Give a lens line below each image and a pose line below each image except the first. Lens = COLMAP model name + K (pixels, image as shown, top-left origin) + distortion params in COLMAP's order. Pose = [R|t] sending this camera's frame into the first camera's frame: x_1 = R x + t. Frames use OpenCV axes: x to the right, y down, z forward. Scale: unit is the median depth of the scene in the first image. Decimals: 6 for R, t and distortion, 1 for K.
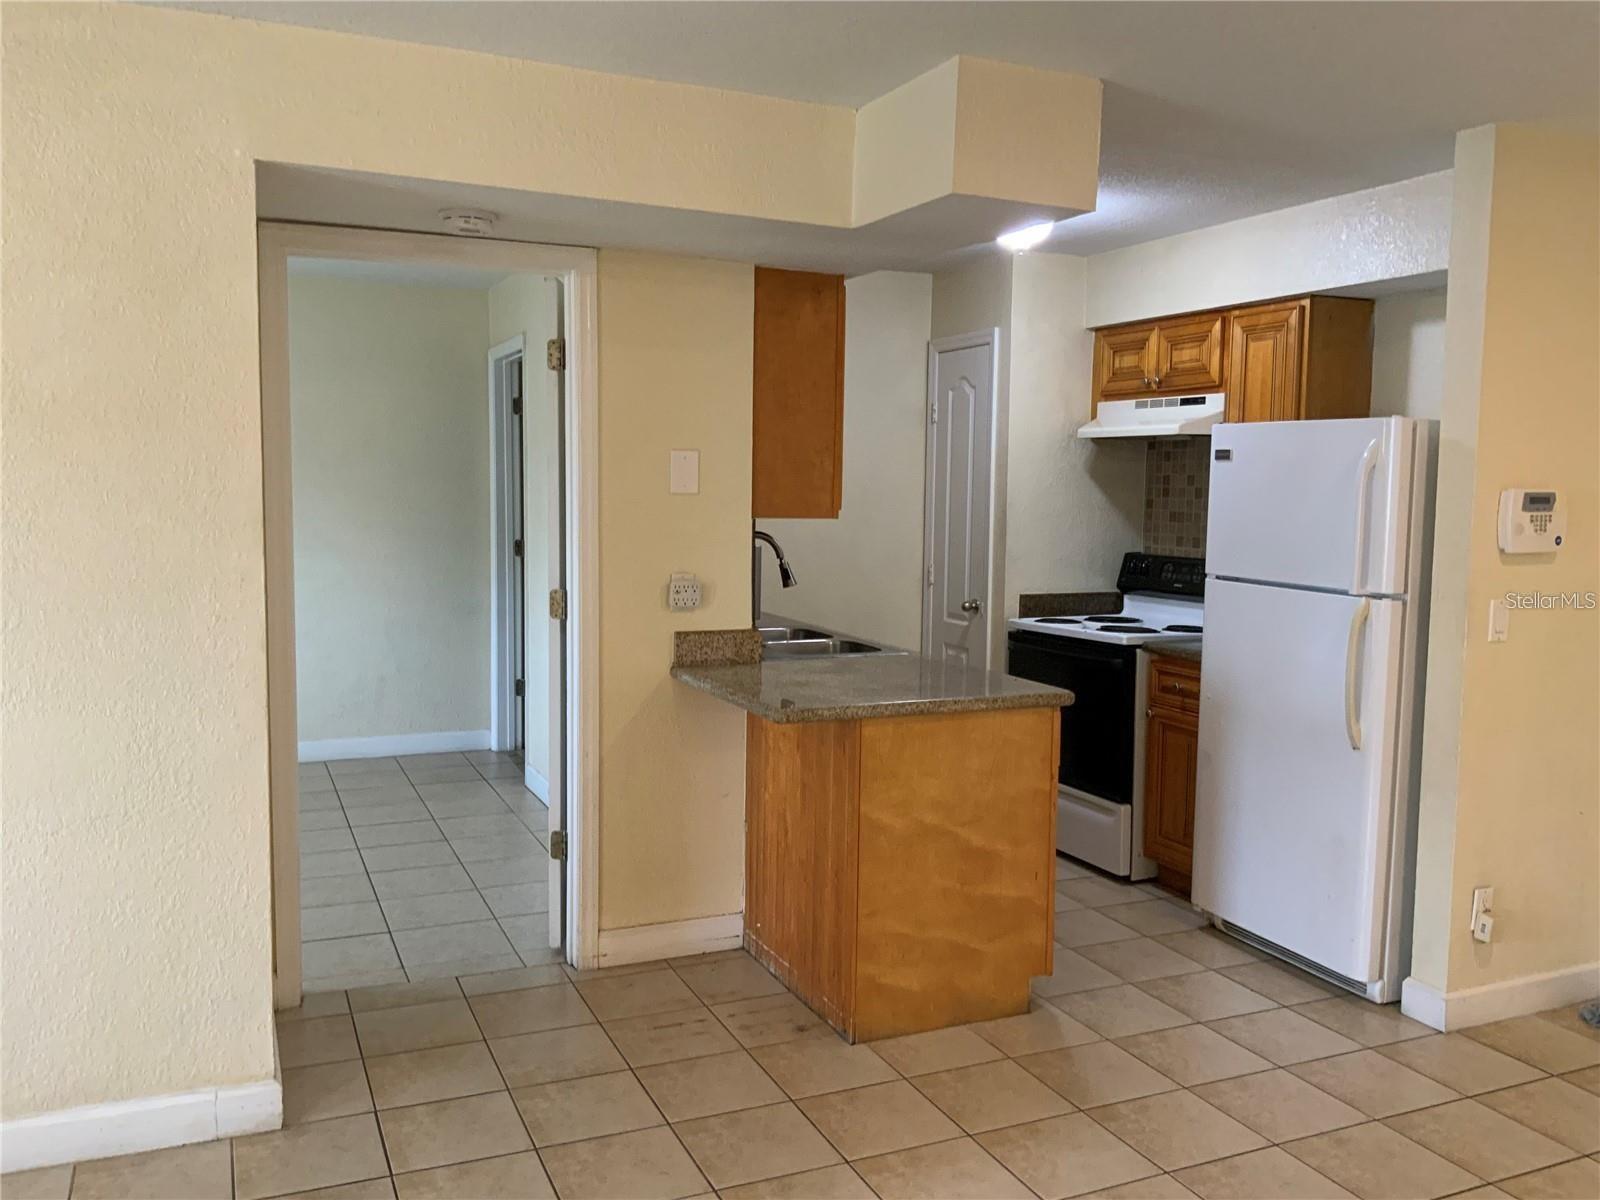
lens RADIAL K [[1310.2, 0, 790.4], [0, 1310.2, 599.3], [0, 0, 1]] dist [0.096260, -0.209814]
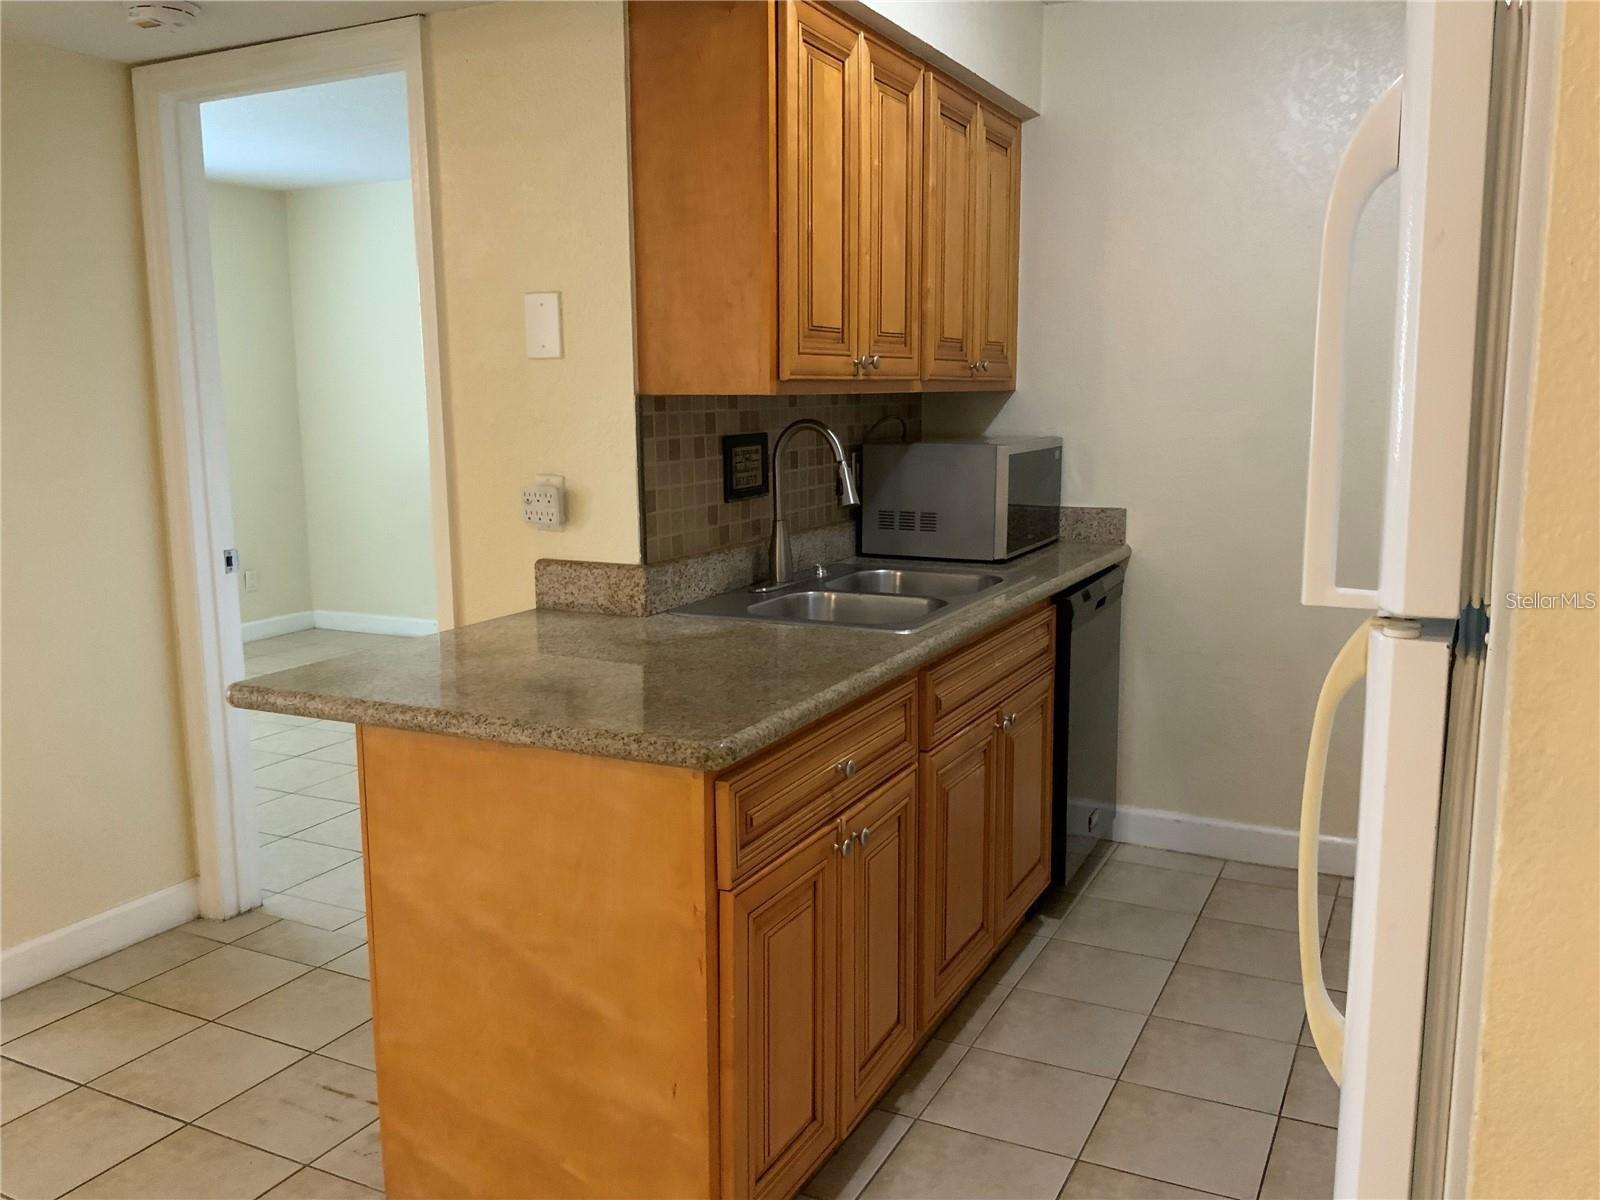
lens RADIAL K [[1310.2, 0, 790.4], [0, 1310.2, 599.3], [0, 0, 1]] dist [0.096260, -0.209814]
pose [[0.642427, 0.103122, -0.759377, 0.440788], [-0.053414, 0.994520, 0.089866, -0.019643], [0.764483, -0.017171, 0.644415, 0.536573]]
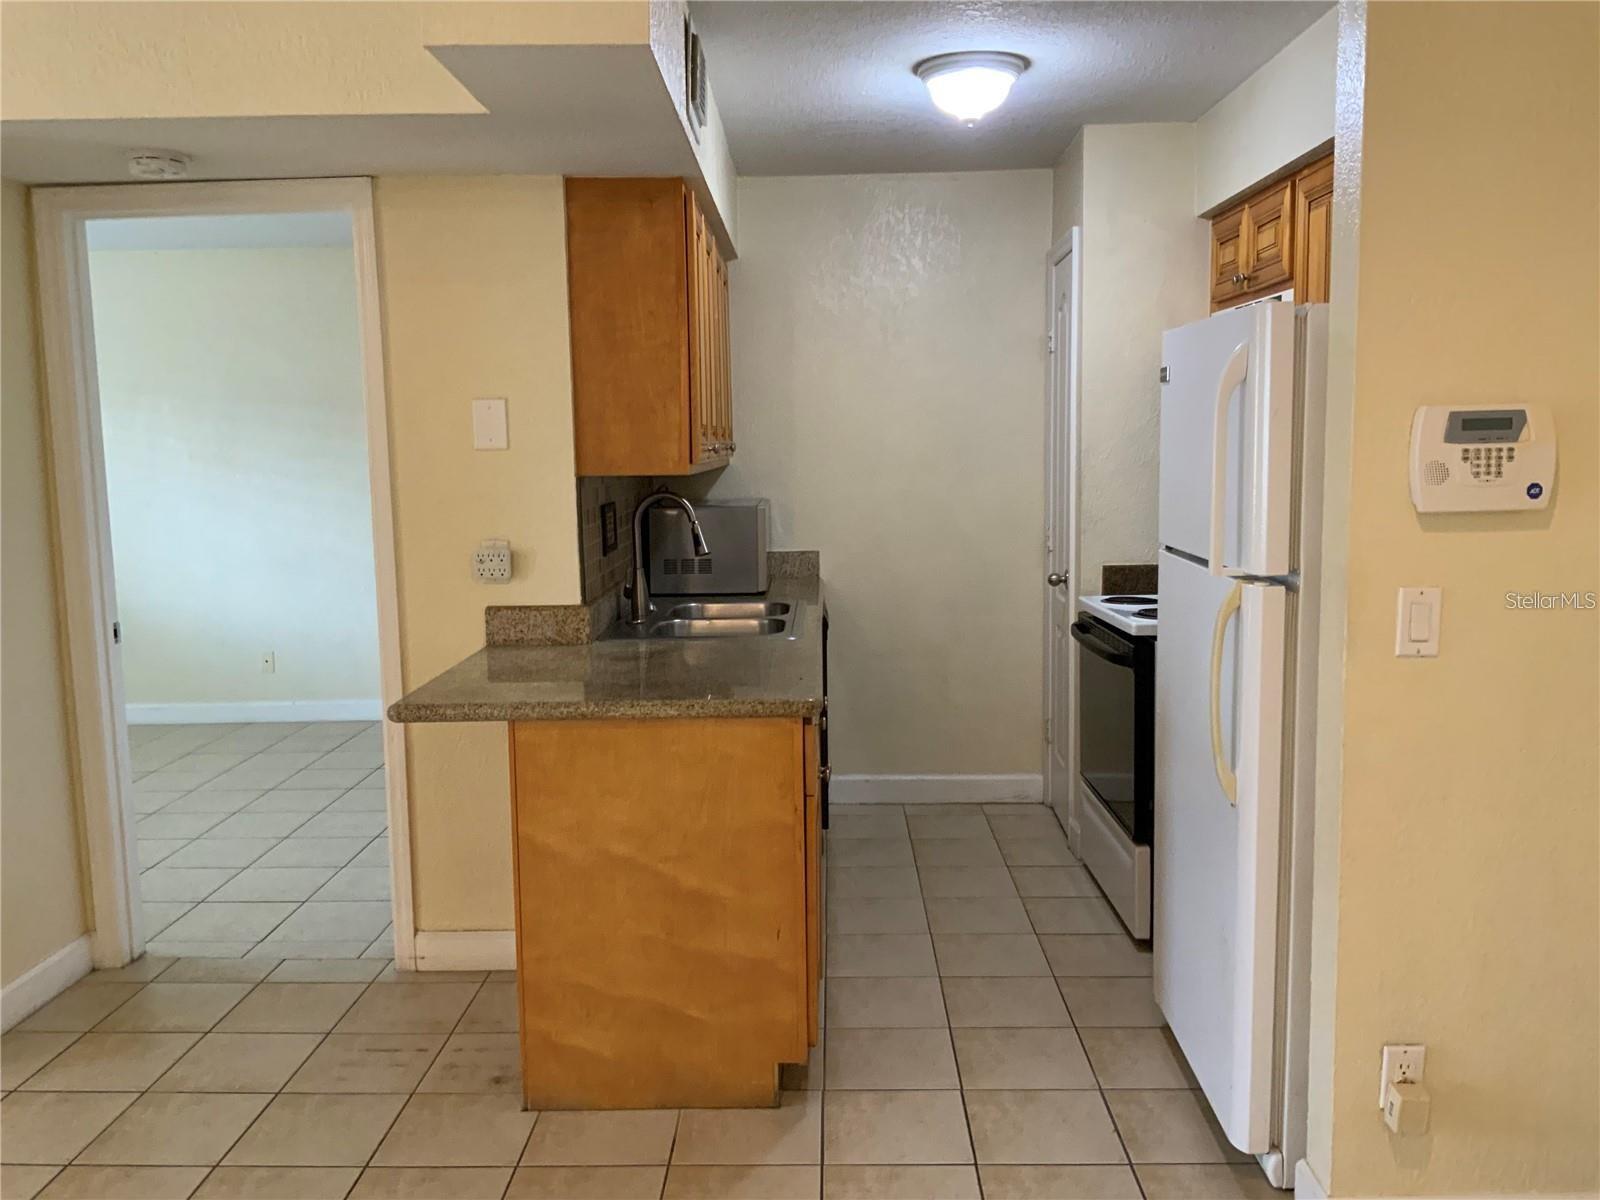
lens RADIAL K [[1310.2, 0, 790.4], [0, 1310.2, 599.3], [0, 0, 1]] dist [0.096260, -0.209814]
pose [[0.907129, 0.021901, -0.420282, 0.388059], [-0.009067, 0.999430, 0.032510, -0.008648], [0.420755, -0.025680, 0.906811, 0.233273]]
